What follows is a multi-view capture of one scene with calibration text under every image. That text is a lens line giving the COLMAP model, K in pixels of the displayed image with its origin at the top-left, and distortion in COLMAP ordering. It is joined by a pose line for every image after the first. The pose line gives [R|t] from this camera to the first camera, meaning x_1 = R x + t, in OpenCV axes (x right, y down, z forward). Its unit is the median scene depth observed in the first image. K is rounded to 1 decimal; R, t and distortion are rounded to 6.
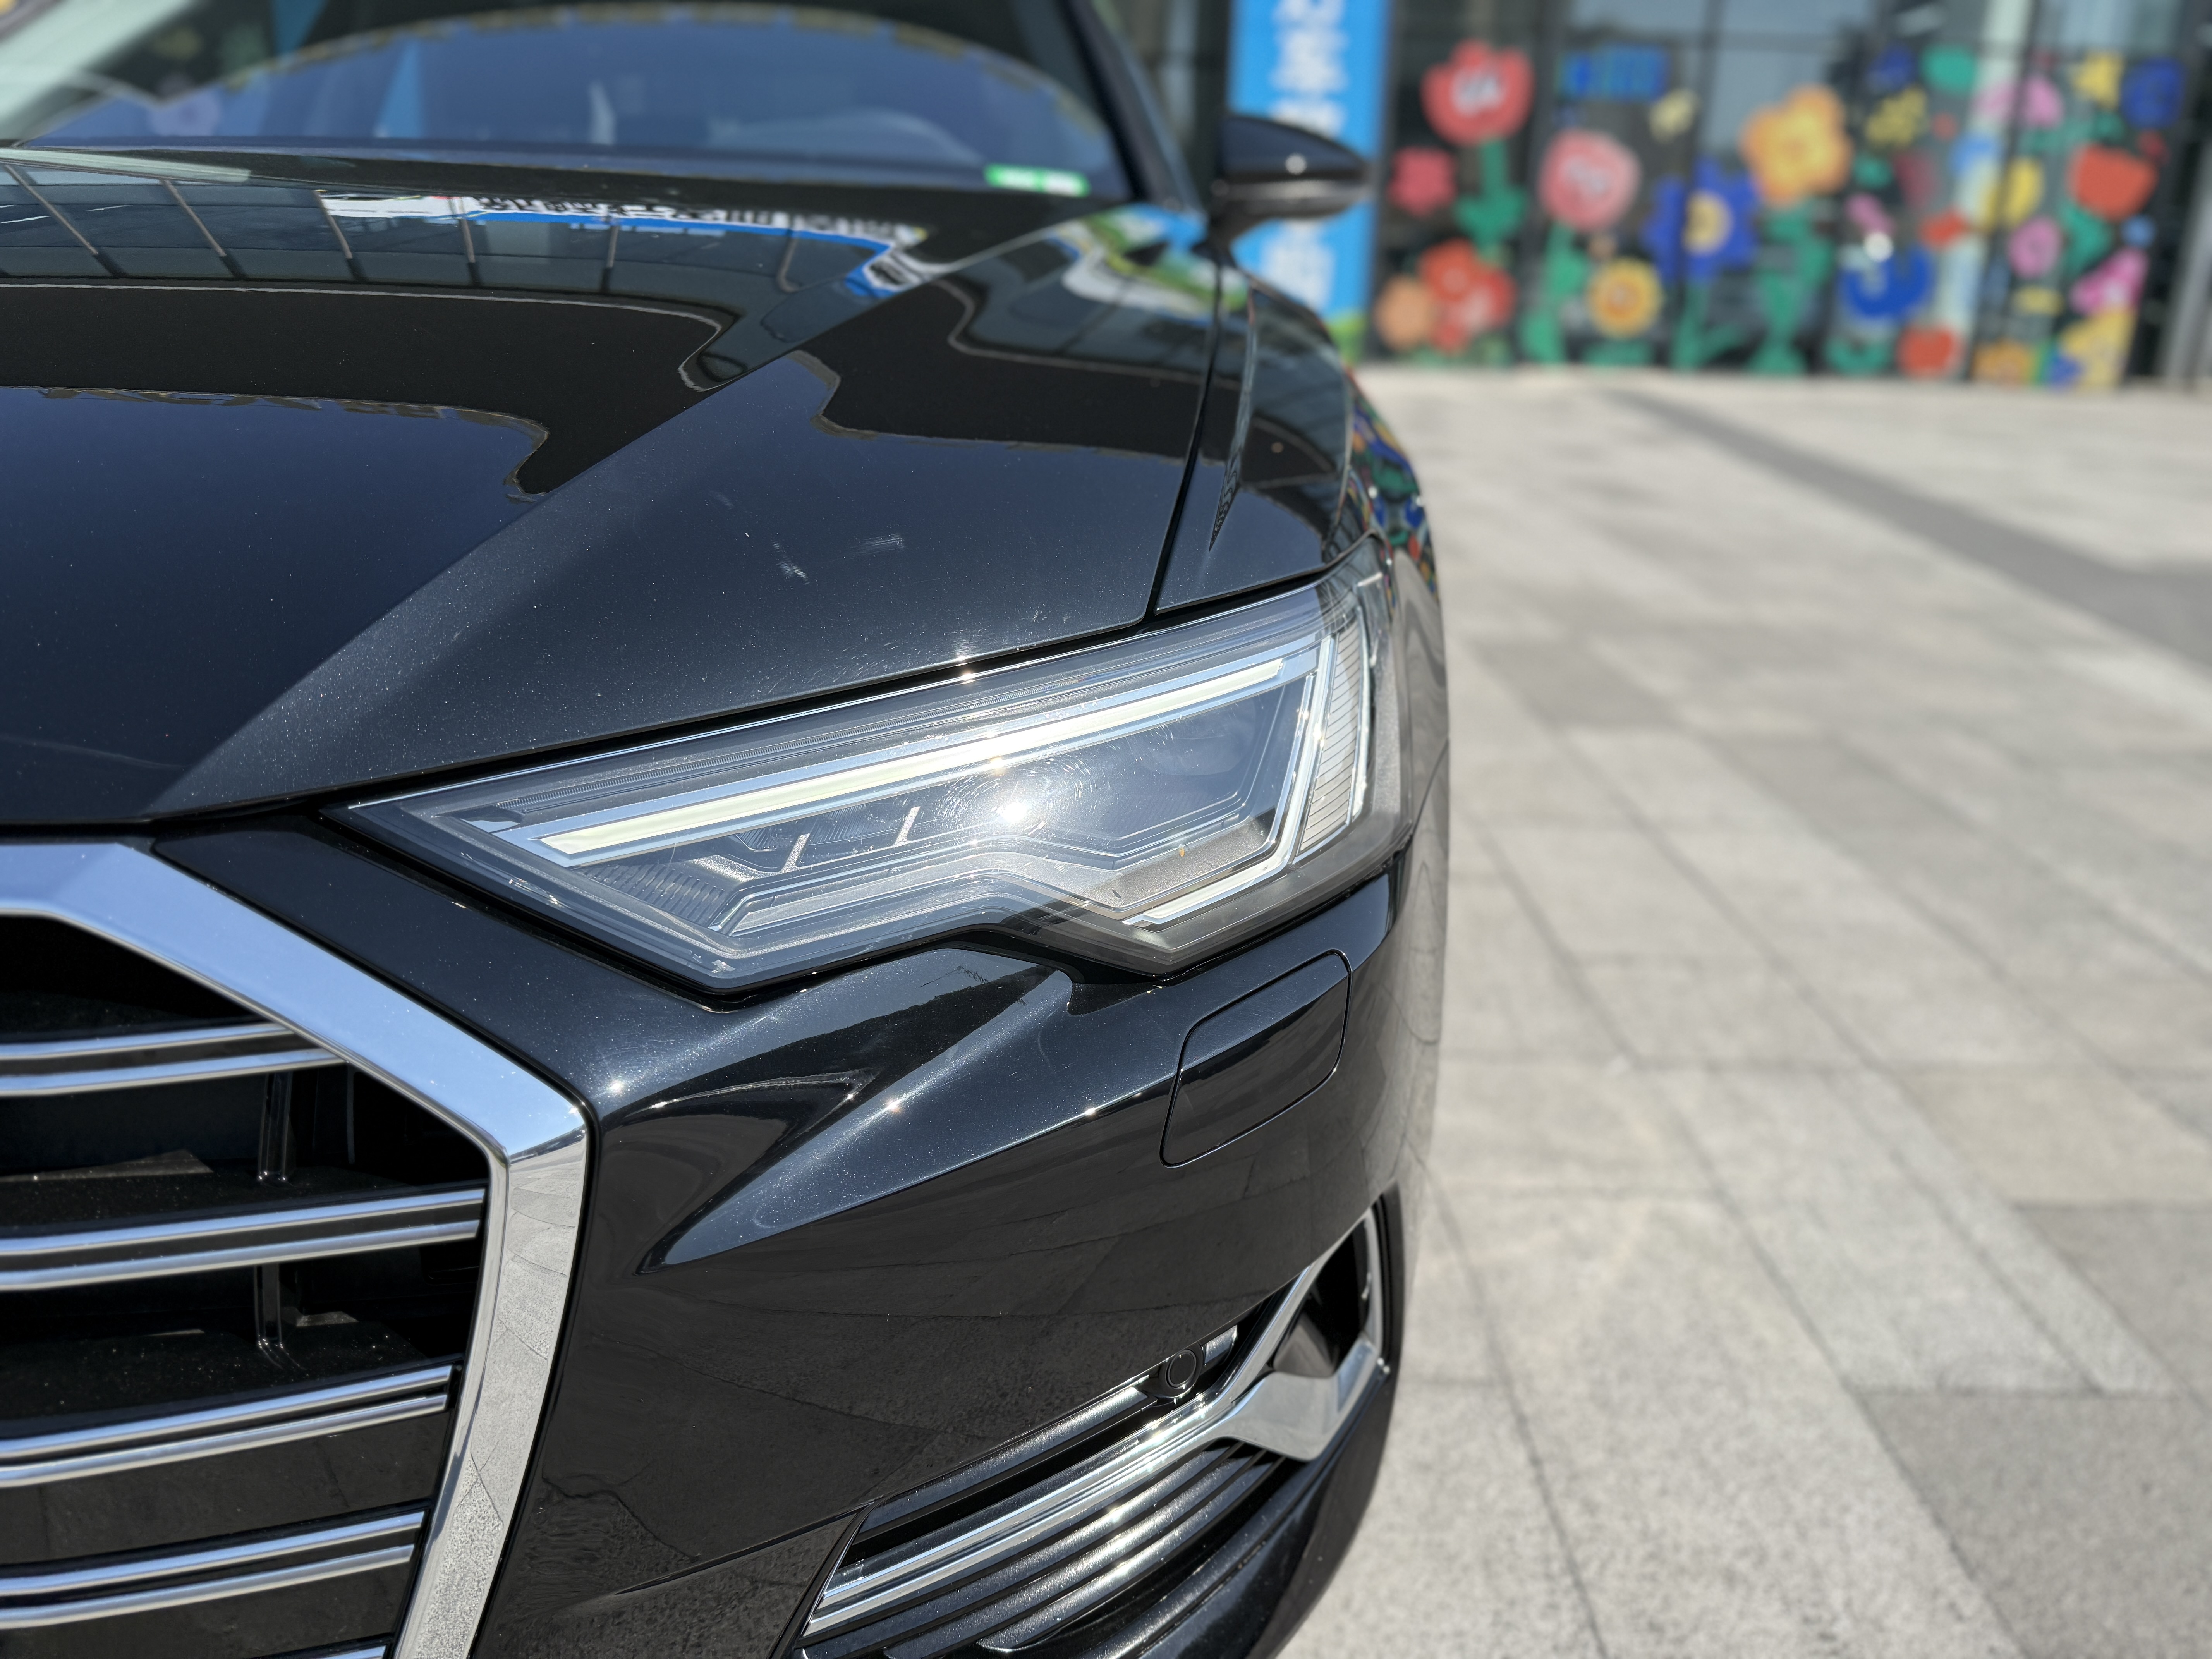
lens RADIAL K [[1566.9, 0, 1106.0], [0, 1566.9, 829.5], [0, 0, 1]] dist [0.031648, -0.054313]
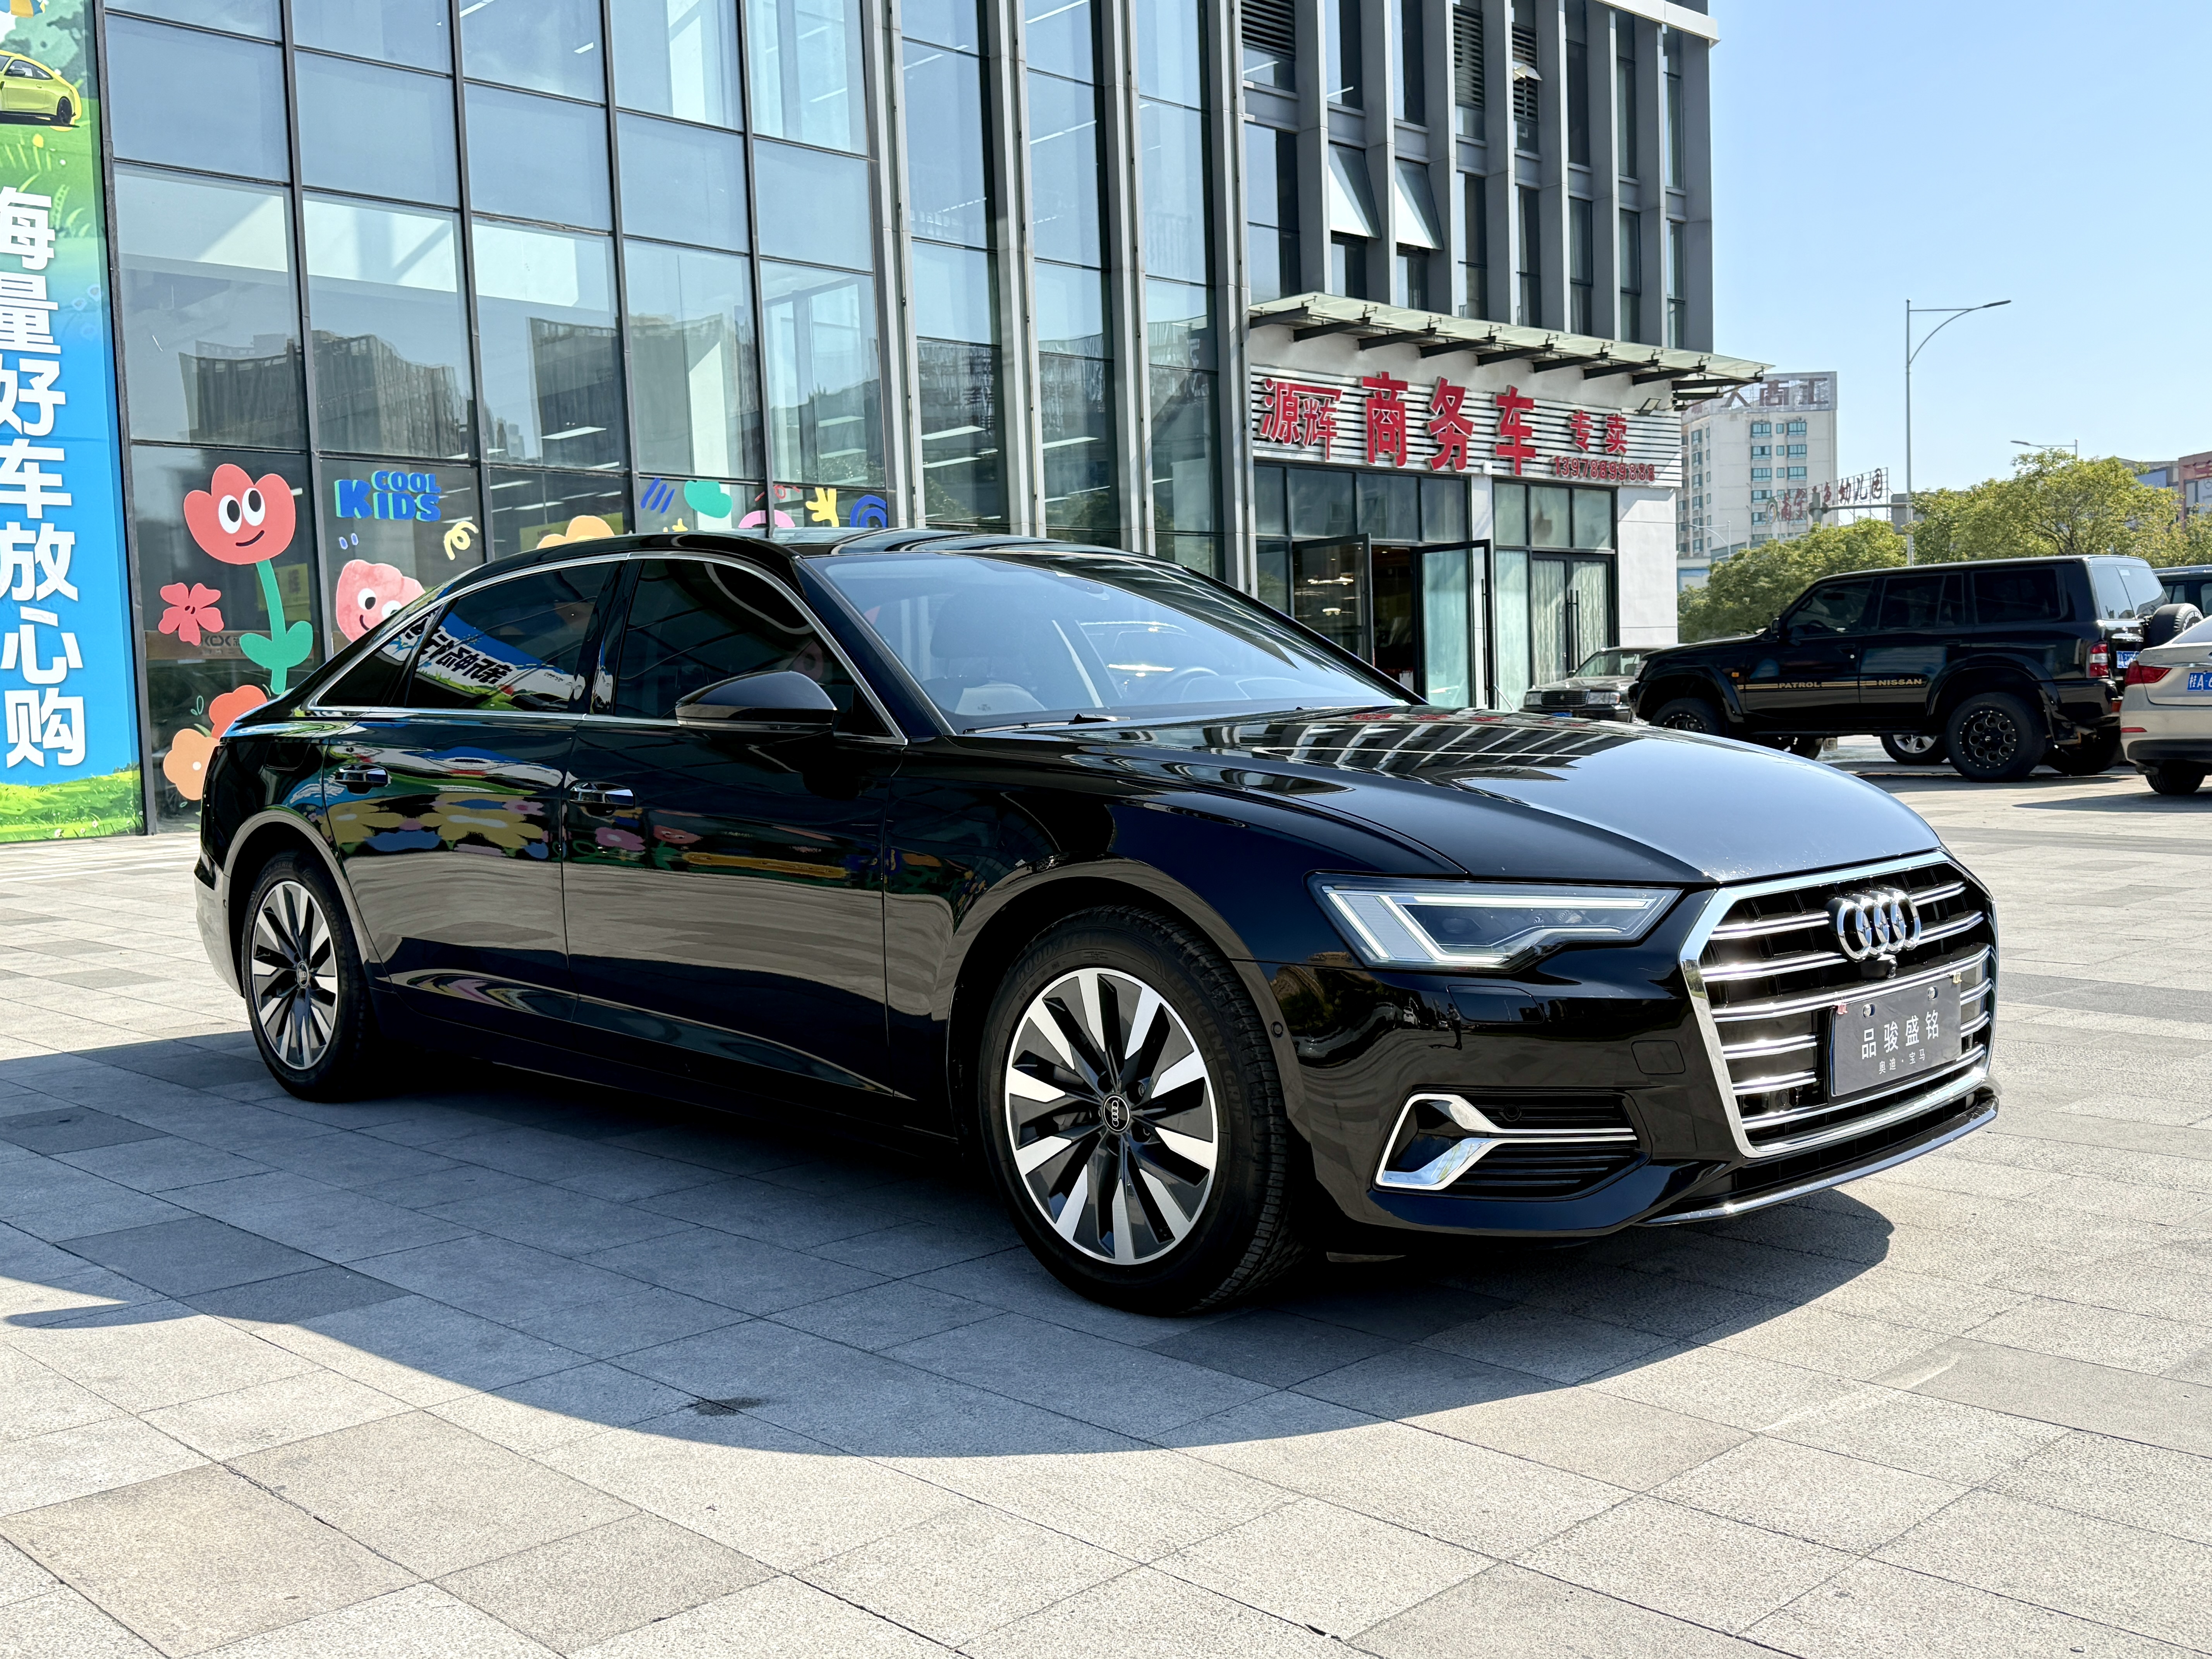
lens RADIAL K [[2184.6, 0, 1093.2], [0, 2184.6, 836.8], [0, 0, 1]] dist [0.124854, -0.217899]
pose [[0.711336, -0.096293, 0.696224, -1.698236], [0.278555, 0.948078, -0.153476, 0.067141], [-0.645296, 0.303110, 0.701225, -0.527816]]
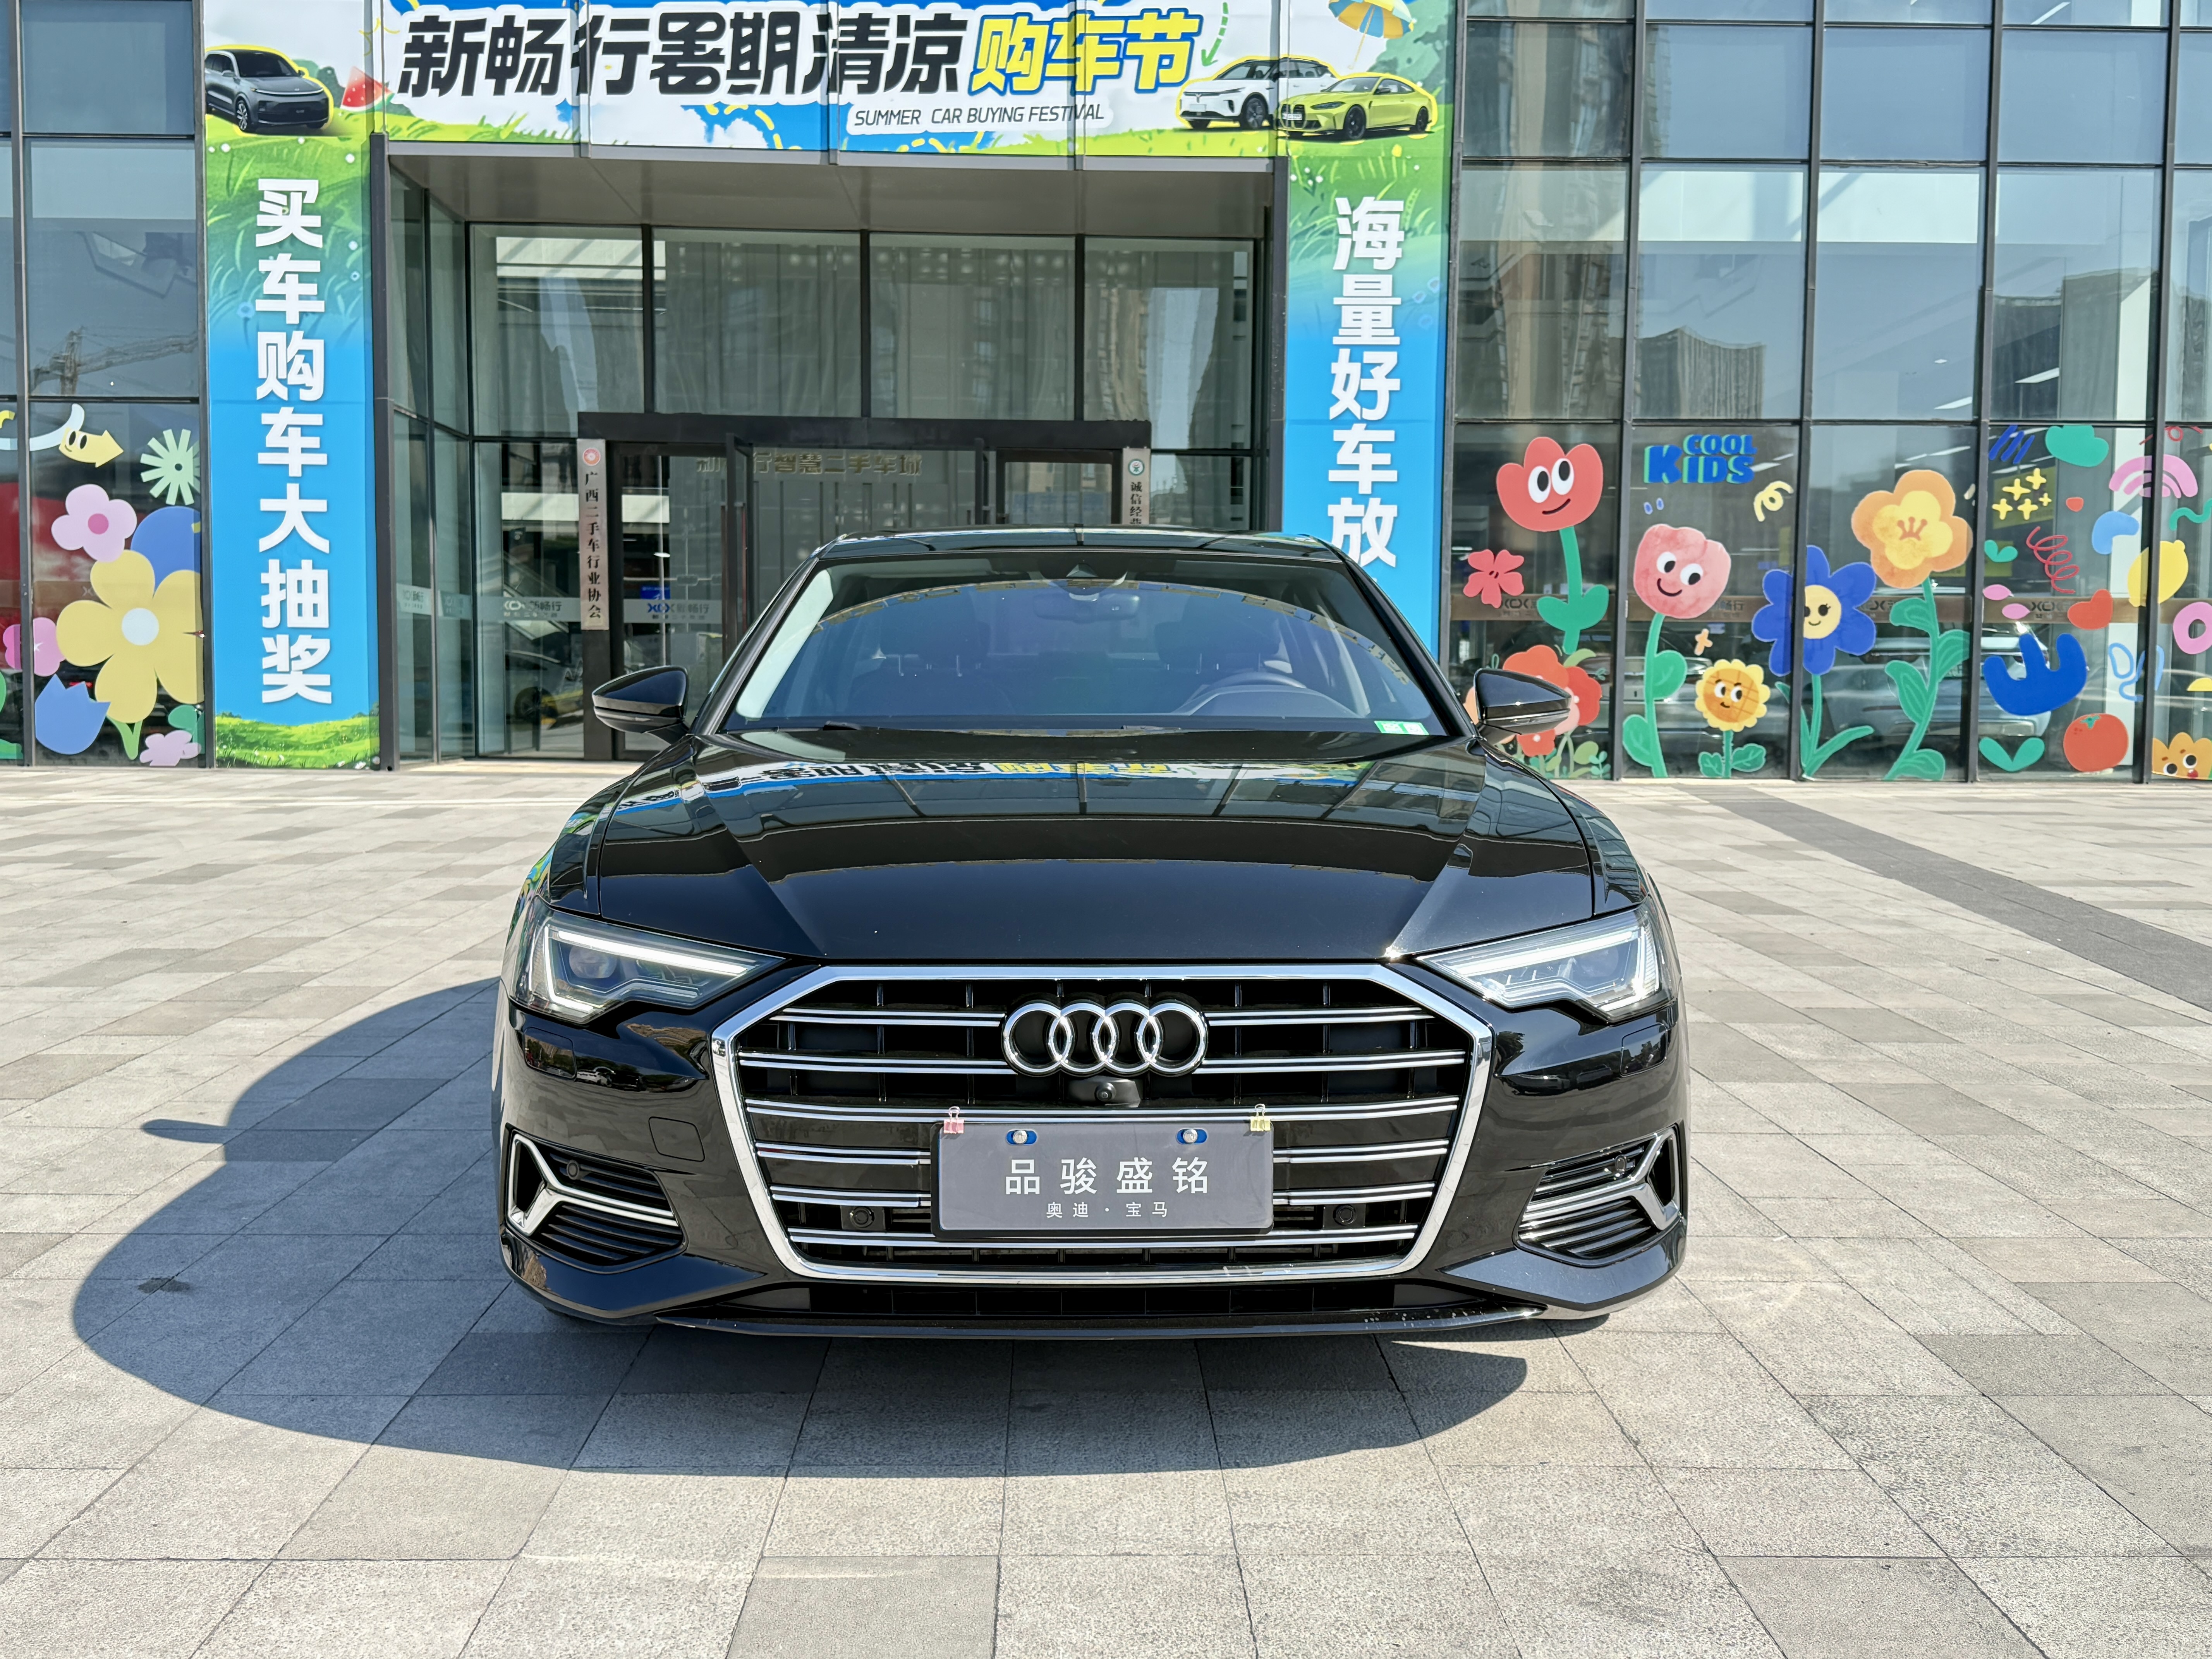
lens RADIAL K [[2175.5, 0, 1104.5], [0, 2175.5, 835.7], [0, 0, 1]] dist [0.169768, -0.355402]
pose [[0.999455, -0.024029, 0.022635, -0.312515], [0.028980, 0.967023, -0.253034, 0.236737], [-0.015808, 0.253552, 0.967192, -0.985146]]
